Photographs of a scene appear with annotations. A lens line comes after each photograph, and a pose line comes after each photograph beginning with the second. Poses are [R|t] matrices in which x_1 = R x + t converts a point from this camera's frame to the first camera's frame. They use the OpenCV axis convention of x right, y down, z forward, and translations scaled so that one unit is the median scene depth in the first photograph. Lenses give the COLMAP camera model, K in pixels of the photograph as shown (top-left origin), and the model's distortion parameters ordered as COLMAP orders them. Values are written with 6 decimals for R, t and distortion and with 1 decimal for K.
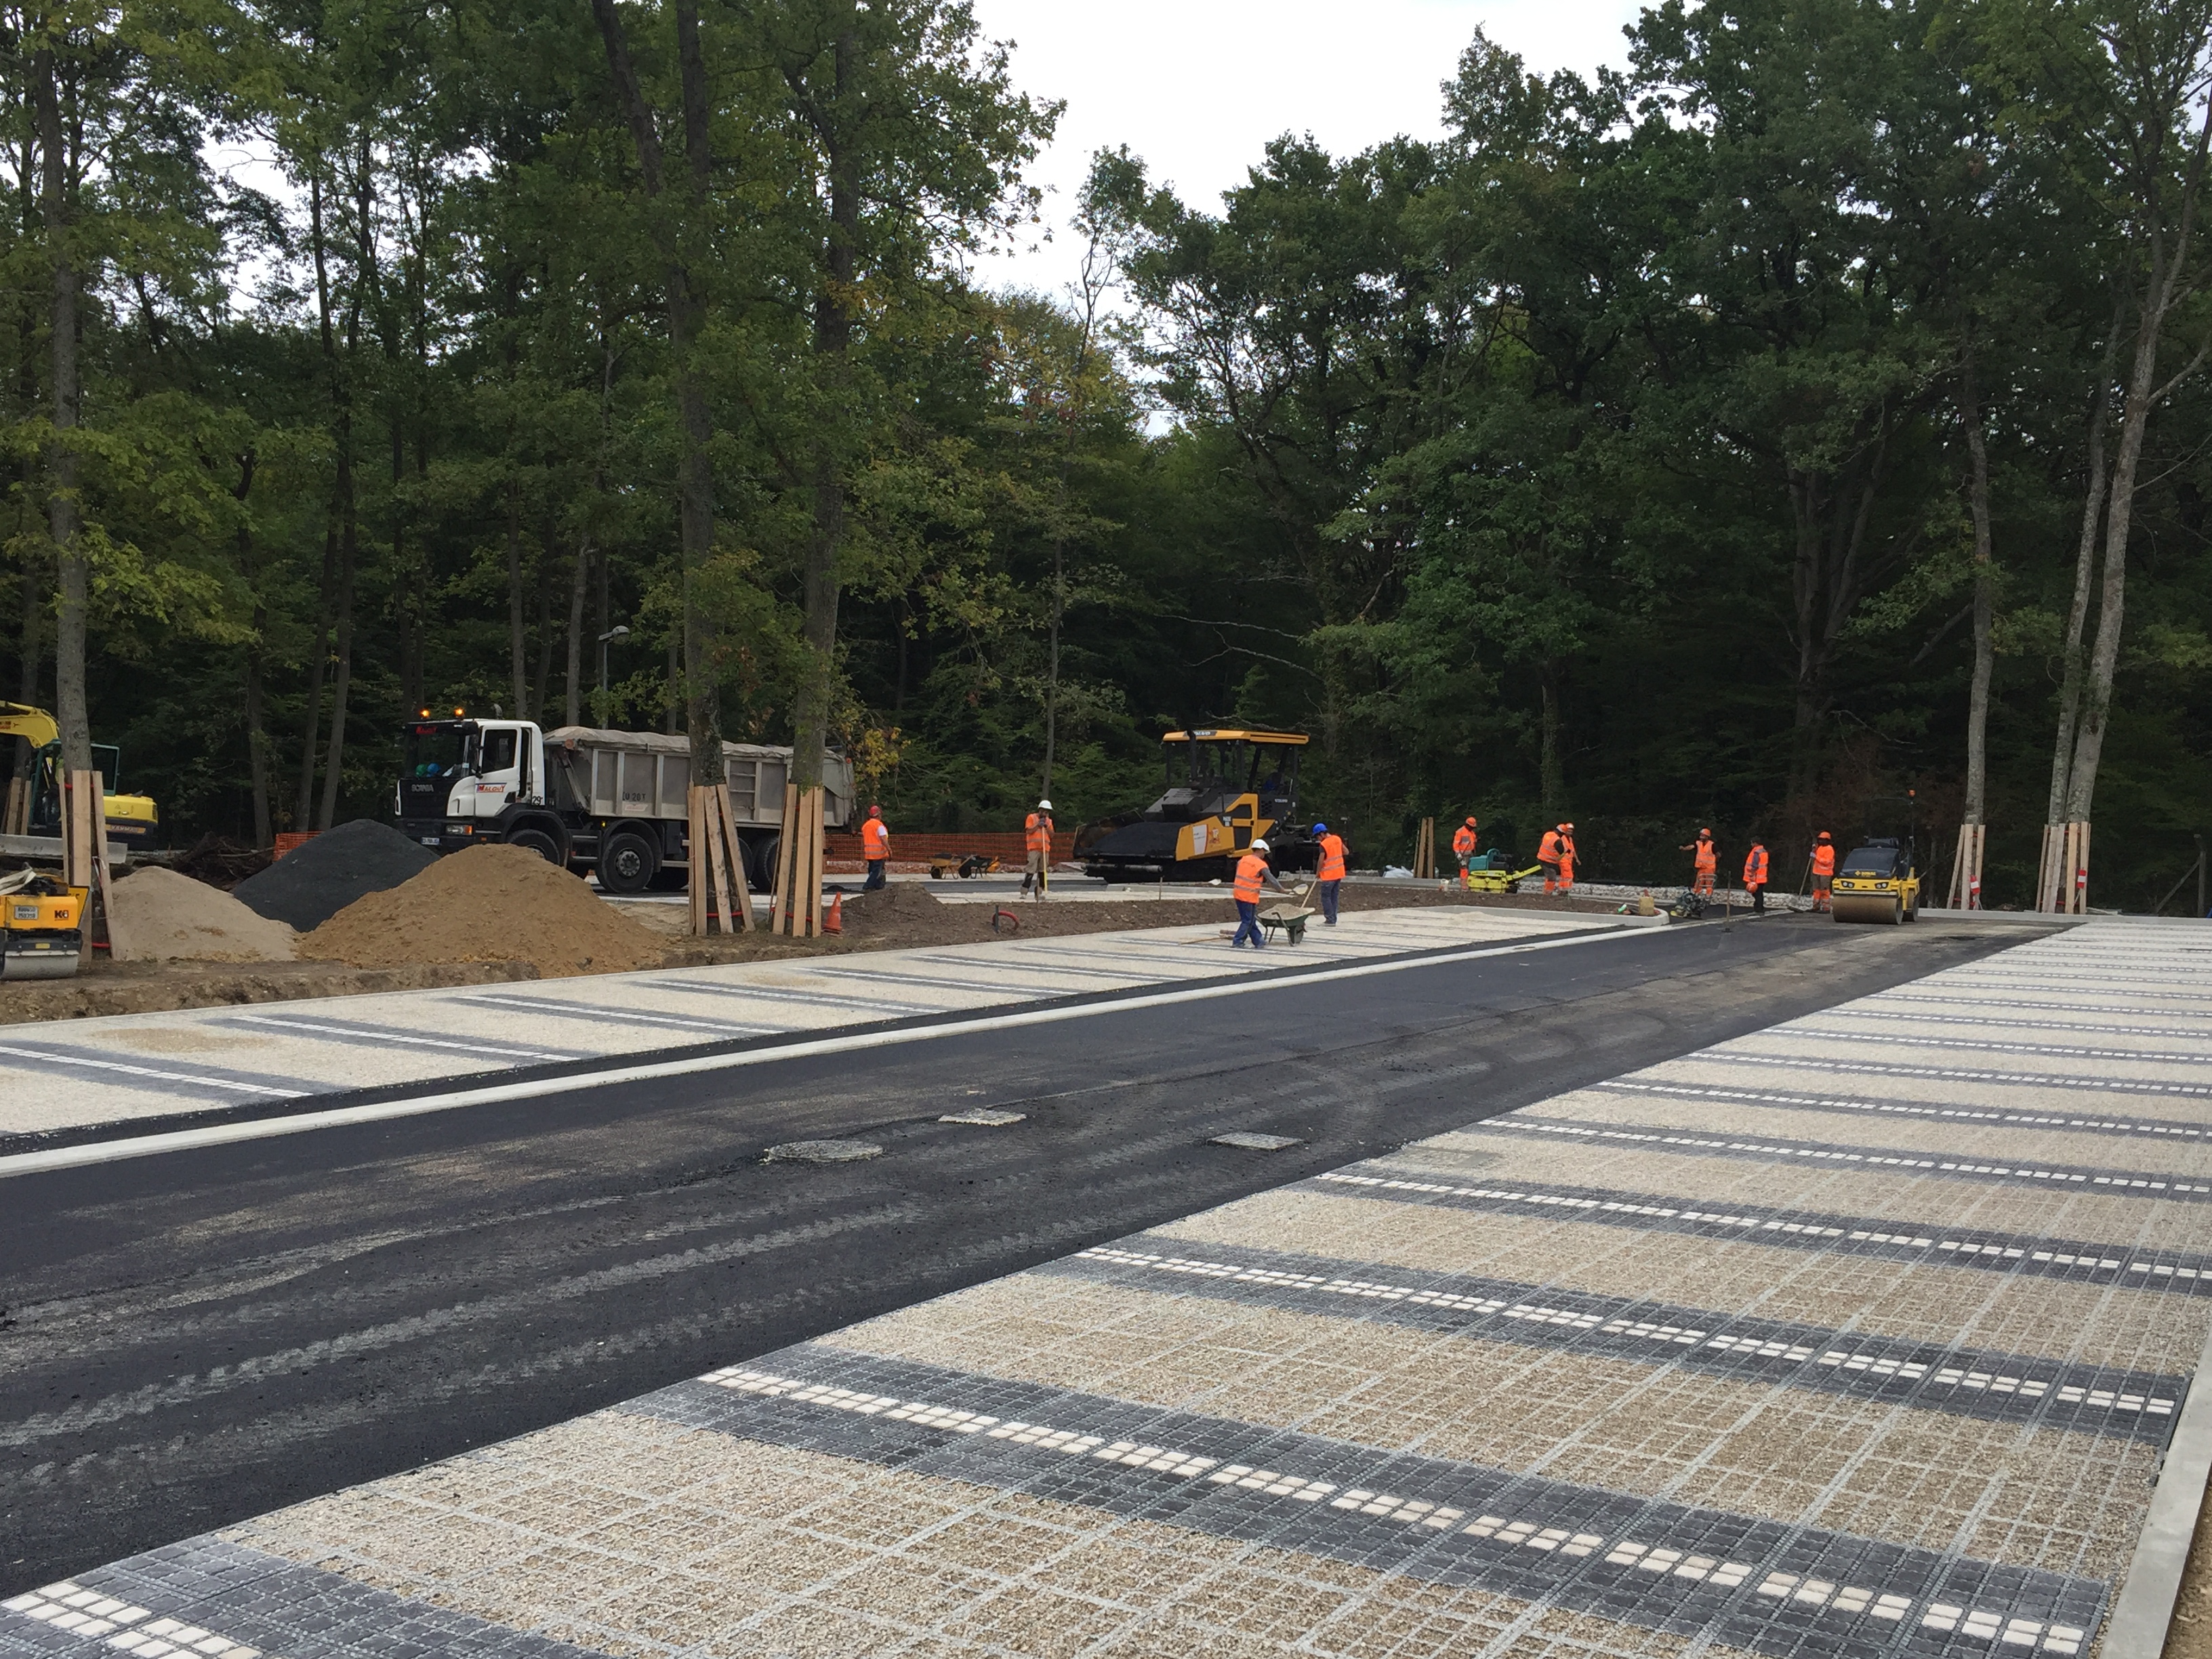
lens RADIAL K [[2053.4, 0, 1106.0], [0, 2053.4, 829.5], [0, 0, 1]] dist [0.108293, -0.027714]
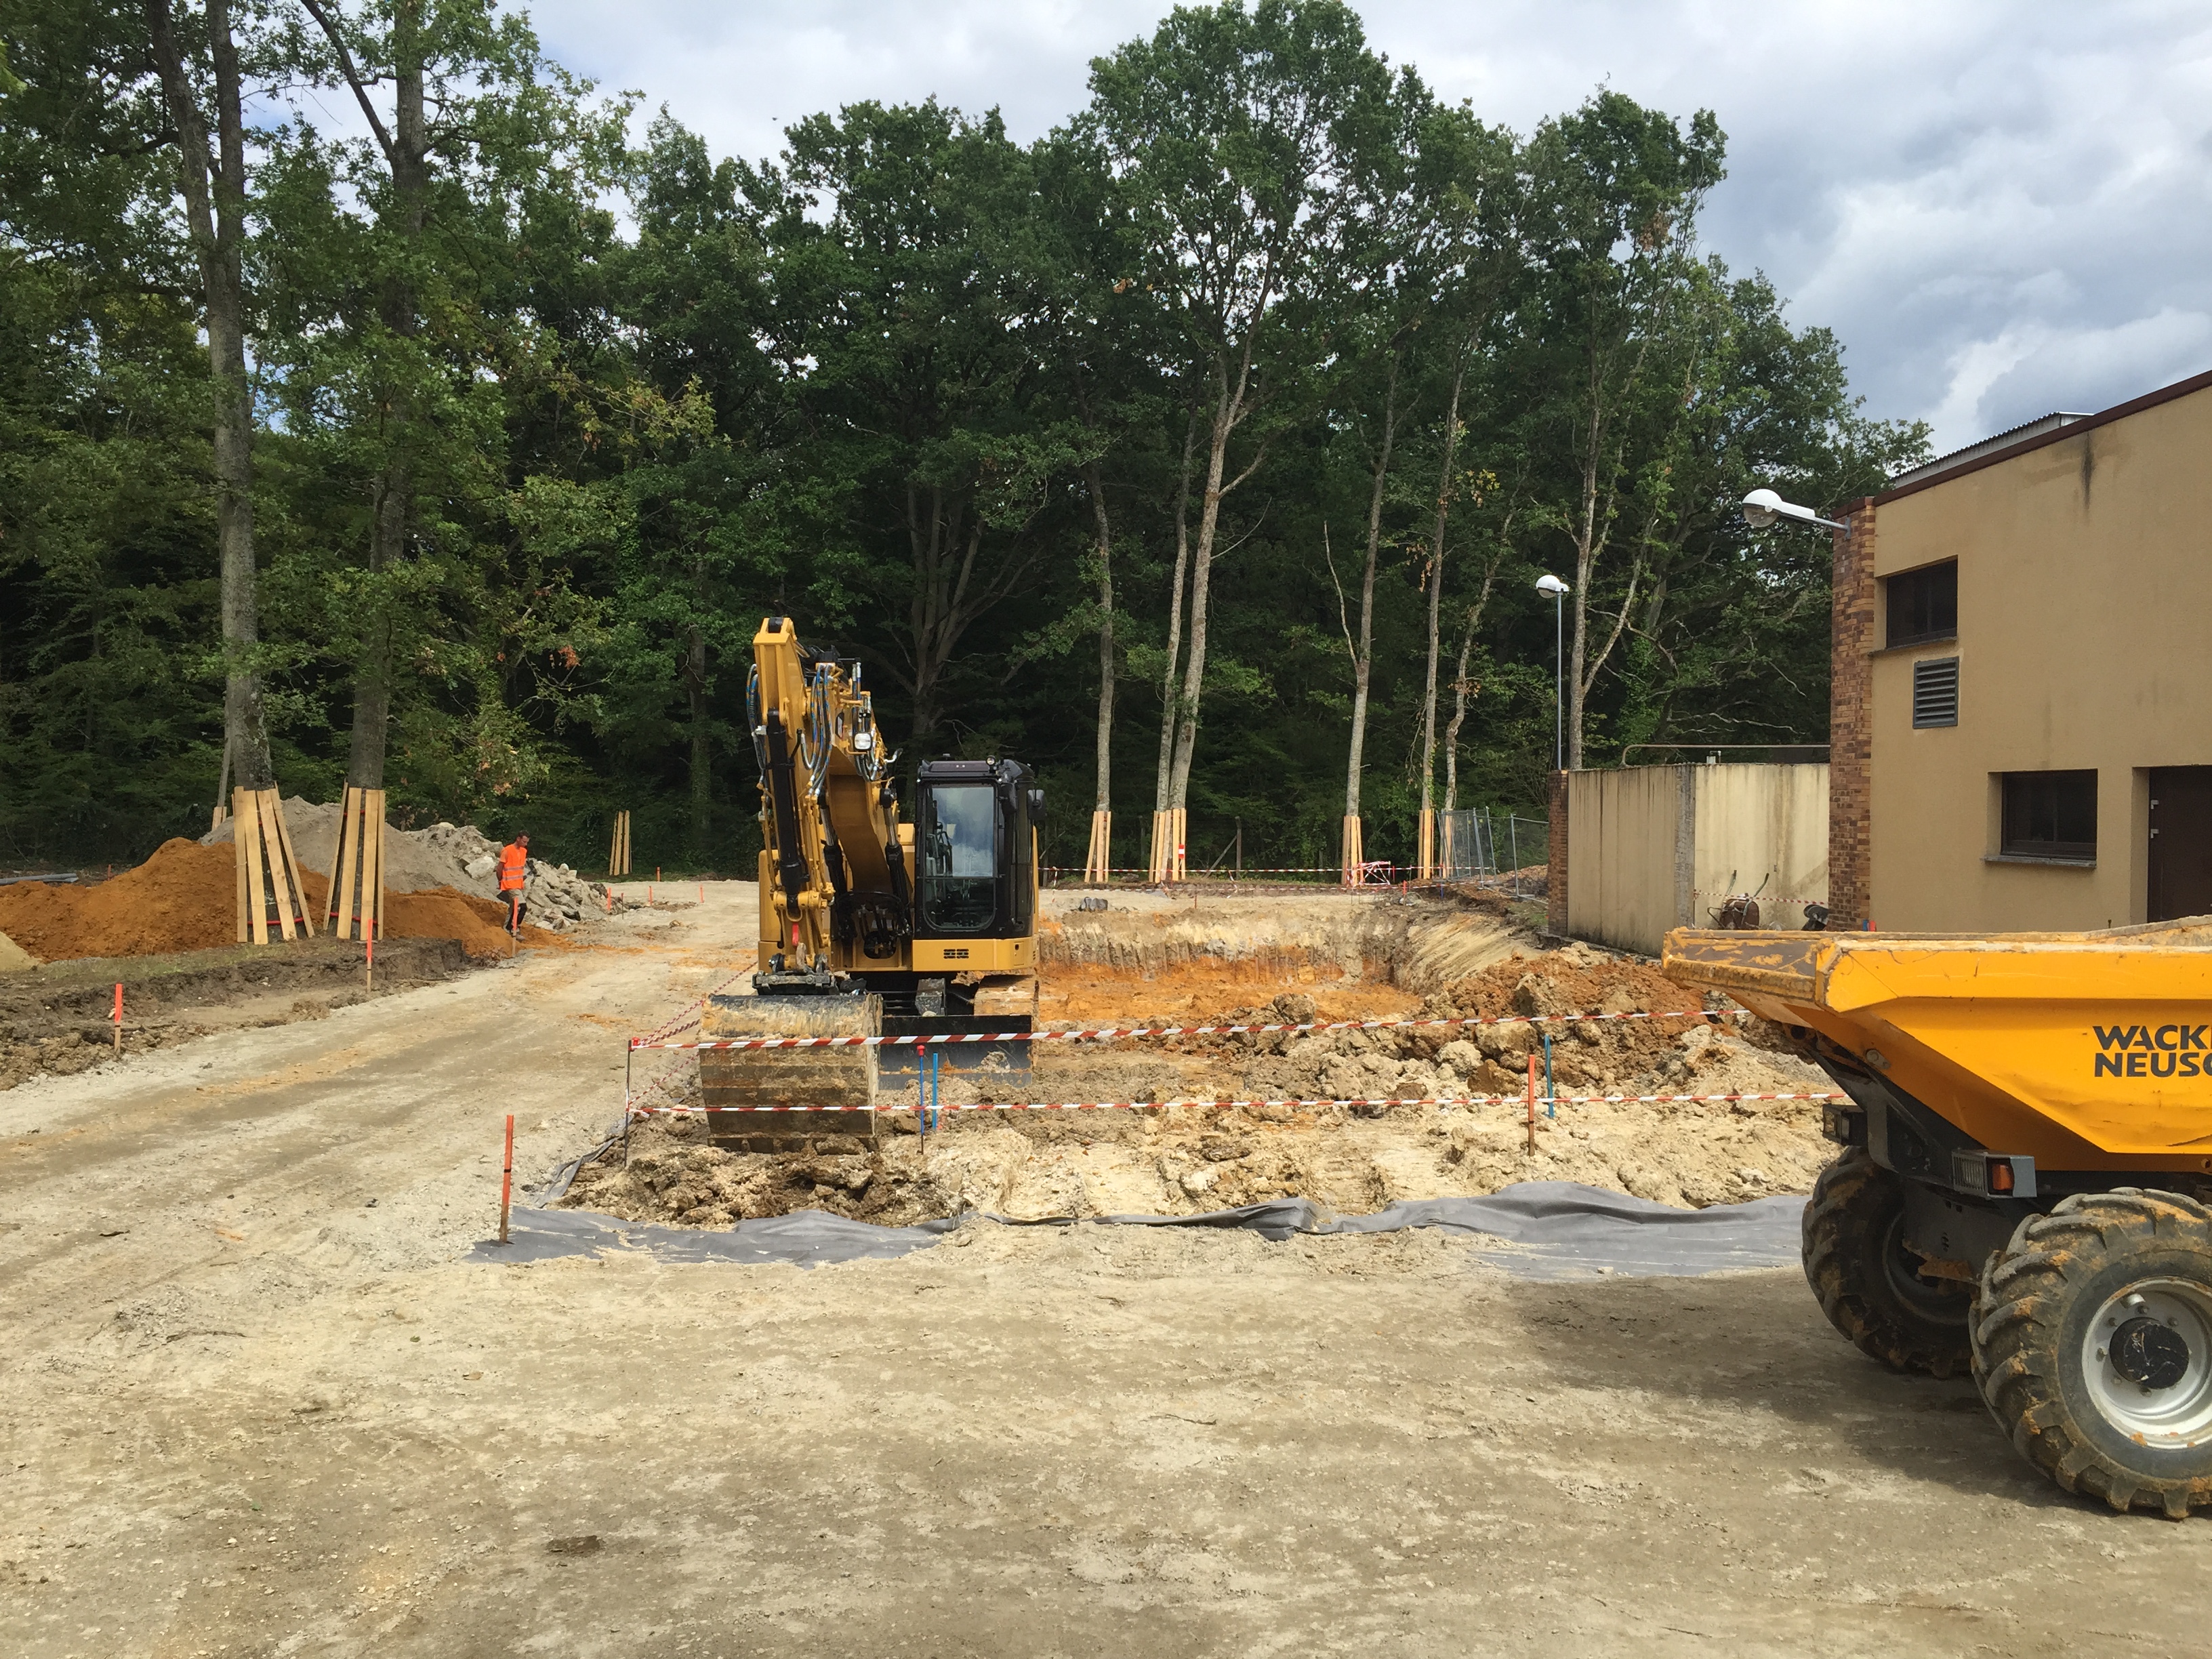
lens RADIAL K [[1841.6, 0, 1070.3], [0, 1841.6, 836.0], [0, 0, 1]] dist [0.068072, 0.000480]
pose [[0.868310, -0.020902, 0.495580, -0.134640], [0.016127, 0.999773, 0.013911, -0.002724], [-0.495759, -0.004087, 0.868451, 0.021863]]
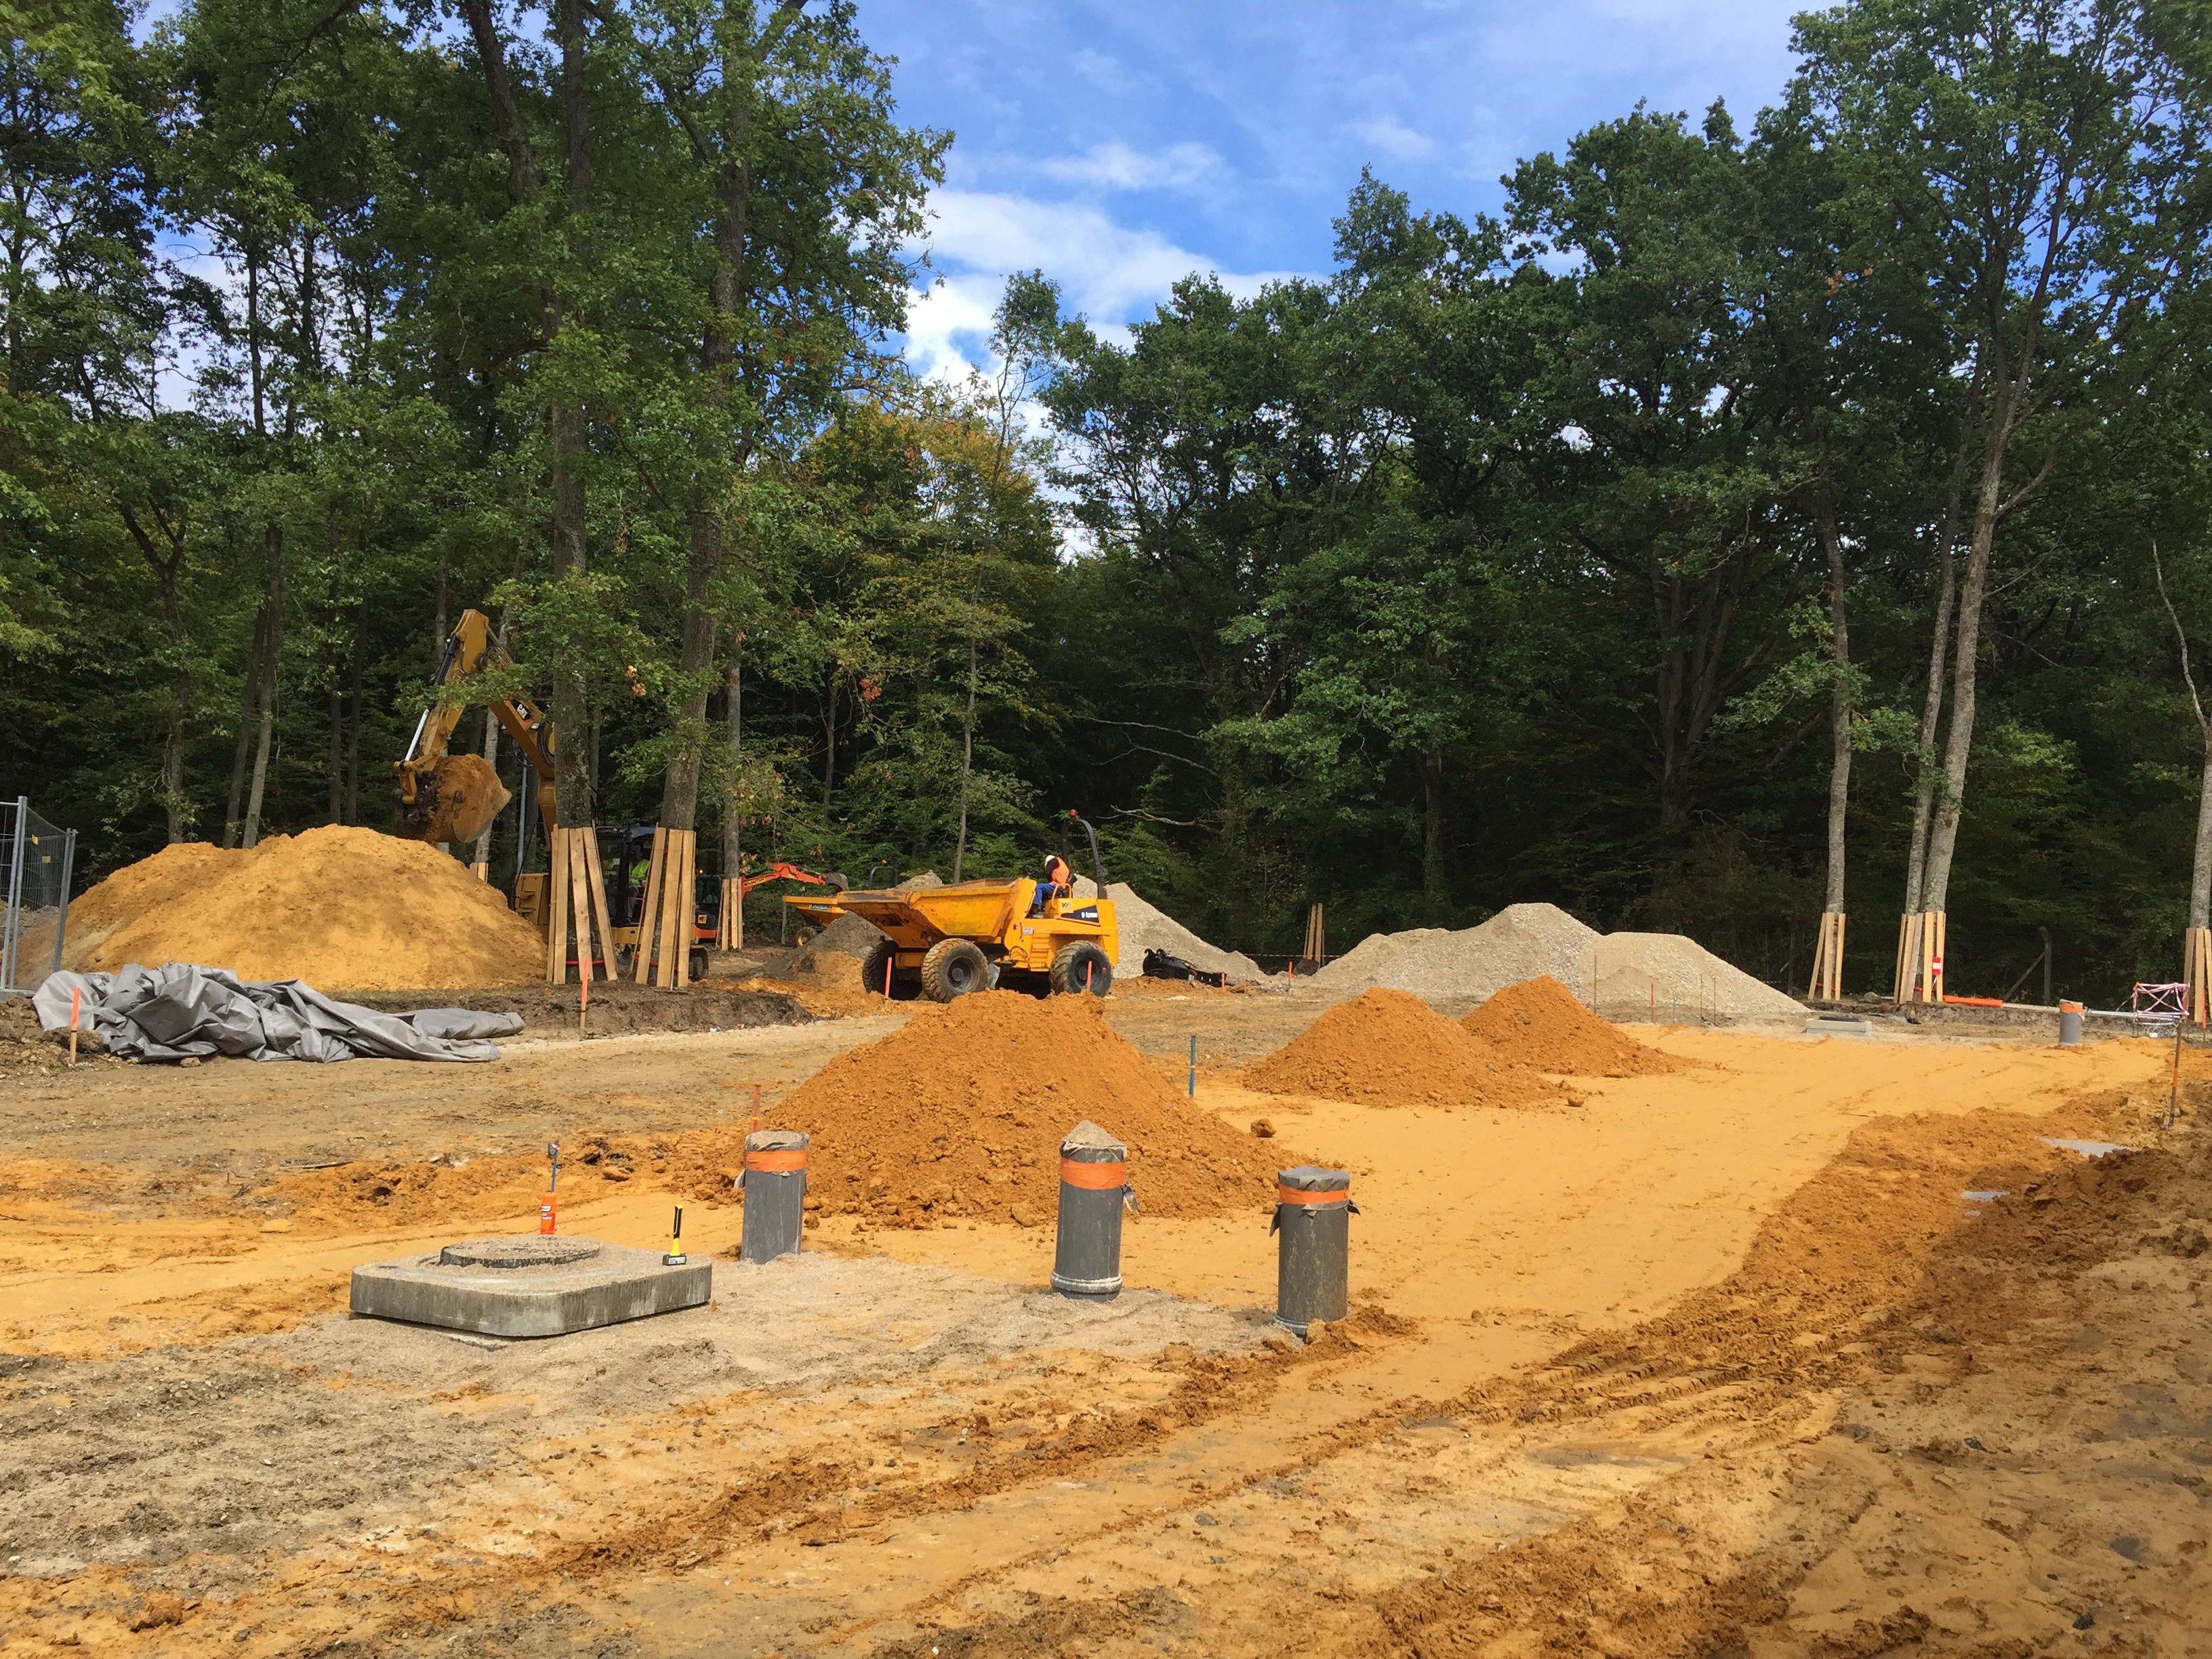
lens RADIAL K [[1841.6, 0, 1070.3], [0, 1841.6, 836.0], [0, 0, 1]] dist [0.068072, 0.000480]
pose [[0.999678, 0.015128, 0.020349, 0.009855], [-0.014040, 0.998518, -0.052574, 0.011063], [-0.021114, 0.052271, 0.998410, 0.060275]]
